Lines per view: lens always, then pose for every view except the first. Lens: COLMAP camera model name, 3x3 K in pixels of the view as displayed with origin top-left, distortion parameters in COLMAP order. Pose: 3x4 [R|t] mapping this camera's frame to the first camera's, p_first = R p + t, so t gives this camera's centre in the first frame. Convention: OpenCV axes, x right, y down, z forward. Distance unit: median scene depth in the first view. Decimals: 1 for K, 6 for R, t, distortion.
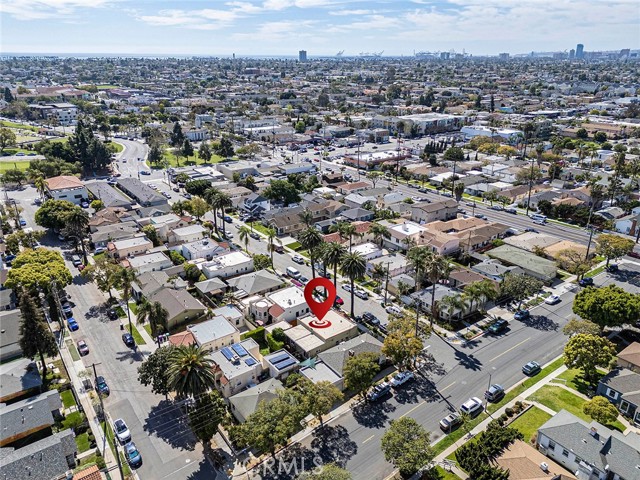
lens RADIAL K [[467.1, 0, 320.0], [0, 467.1, 240.0], [0, 0, 1]] dist [0.085837, -0.084630]
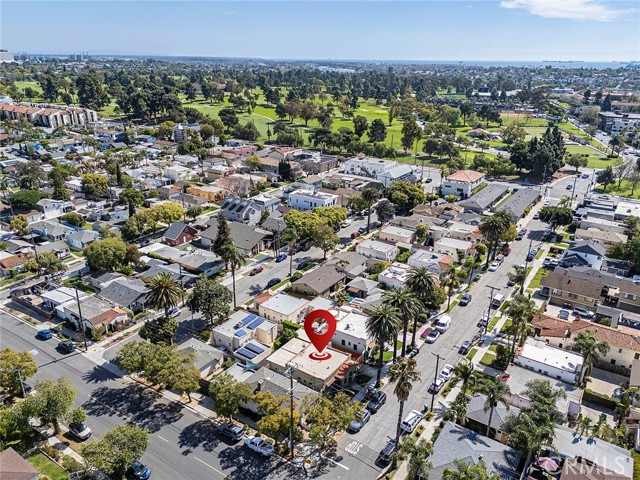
lens RADIAL K [[467.1, 0, 320.0], [0, 467.1, 240.0], [0, 0, 1]] dist [0.085837, -0.084630]
pose [[0.326034, 0.339663, -0.882231, 0.509219], [-0.356314, 0.908551, 0.218118, -0.151630], [0.875638, 0.243238, 0.417245, 0.425689]]
